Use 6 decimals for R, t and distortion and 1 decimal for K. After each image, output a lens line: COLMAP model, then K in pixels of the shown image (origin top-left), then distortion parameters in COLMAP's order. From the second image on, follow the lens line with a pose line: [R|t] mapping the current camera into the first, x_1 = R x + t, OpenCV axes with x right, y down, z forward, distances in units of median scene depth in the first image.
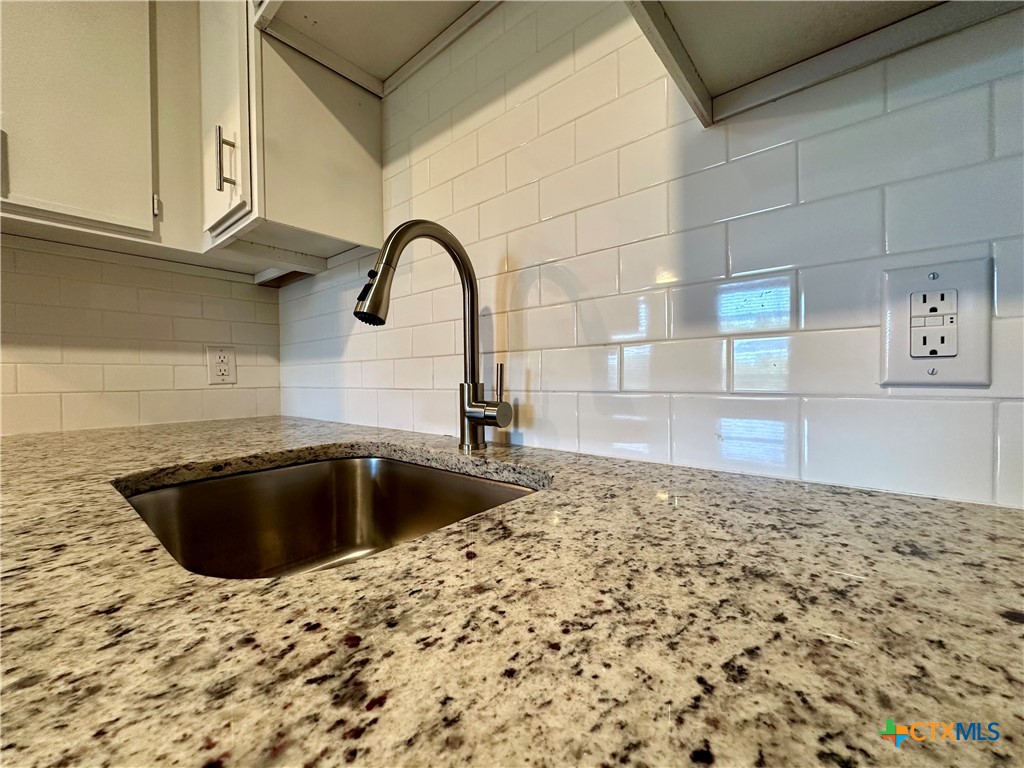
lens RADIAL K [[411.4, 0, 515.5], [0, 411.4, 383.1], [0, 0, 1]] dist [-0.000577, -0.000285]
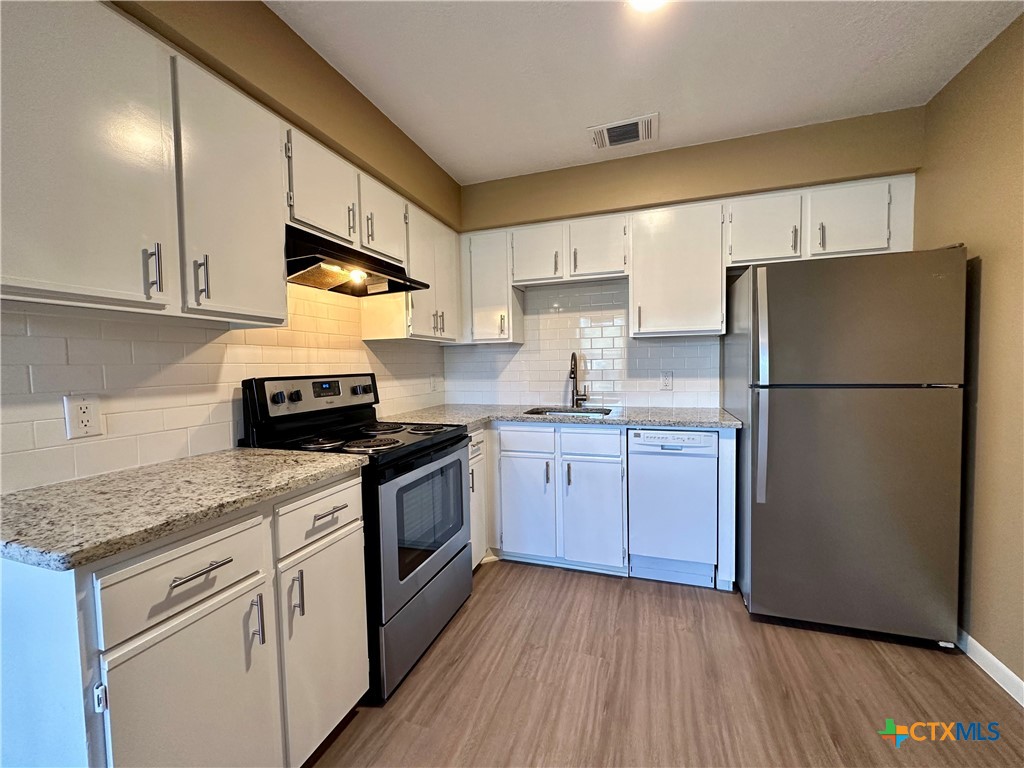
lens RADIAL K [[411.4, 0, 510.6], [0, 411.4, 383.6], [0, 0, 1]] dist [-0.000577, -0.000285]
pose [[0.934913, -0.023662, 0.354088, -1.422408], [0.013338, 0.999413, 0.031569, -0.132815], [-0.354627, -0.024792, 0.934679, -1.659182]]
